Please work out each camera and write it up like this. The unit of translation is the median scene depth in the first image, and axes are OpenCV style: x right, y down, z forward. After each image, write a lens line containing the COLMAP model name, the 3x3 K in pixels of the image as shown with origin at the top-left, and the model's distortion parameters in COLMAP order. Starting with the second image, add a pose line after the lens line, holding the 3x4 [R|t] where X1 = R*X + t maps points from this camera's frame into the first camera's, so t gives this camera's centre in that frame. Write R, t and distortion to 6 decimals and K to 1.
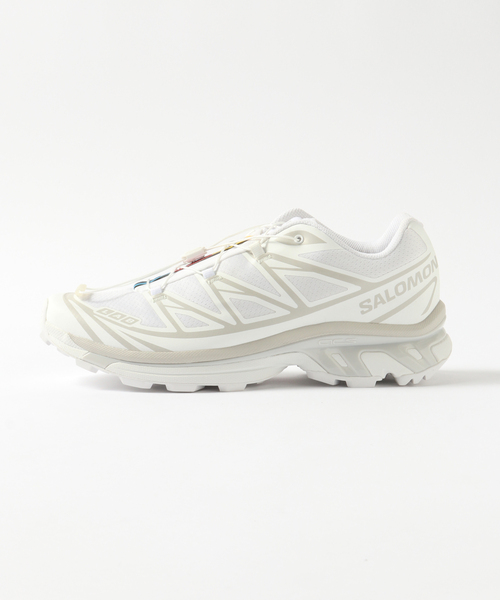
lens RADIAL K [[2074.1, 0, 250.0], [0, 2074.1, 299.9], [0, 0, 1]] dist [0.282999, 0.000000]
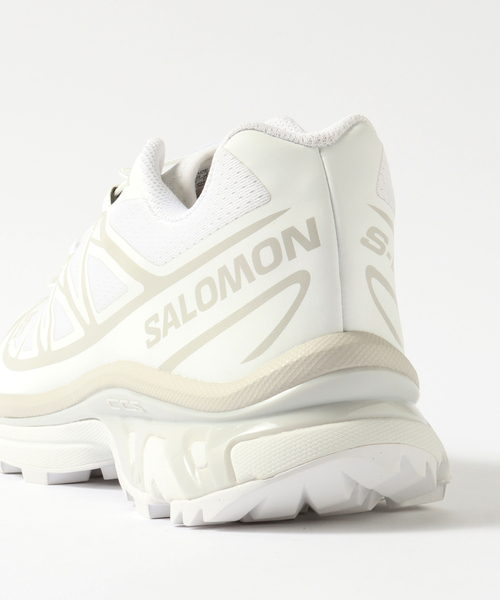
lens RADIAL K [[2074.1, 0, 250.0], [0, 2074.1, 300.7], [0, 0, 1]] dist [0.282999, 0.000000]
pose [[0.280651, 0.041071, -0.958931, 0.471870], [-0.067012, 0.997484, 0.023110, -0.014268], [0.957468, 0.057774, 0.282697, 0.893911]]
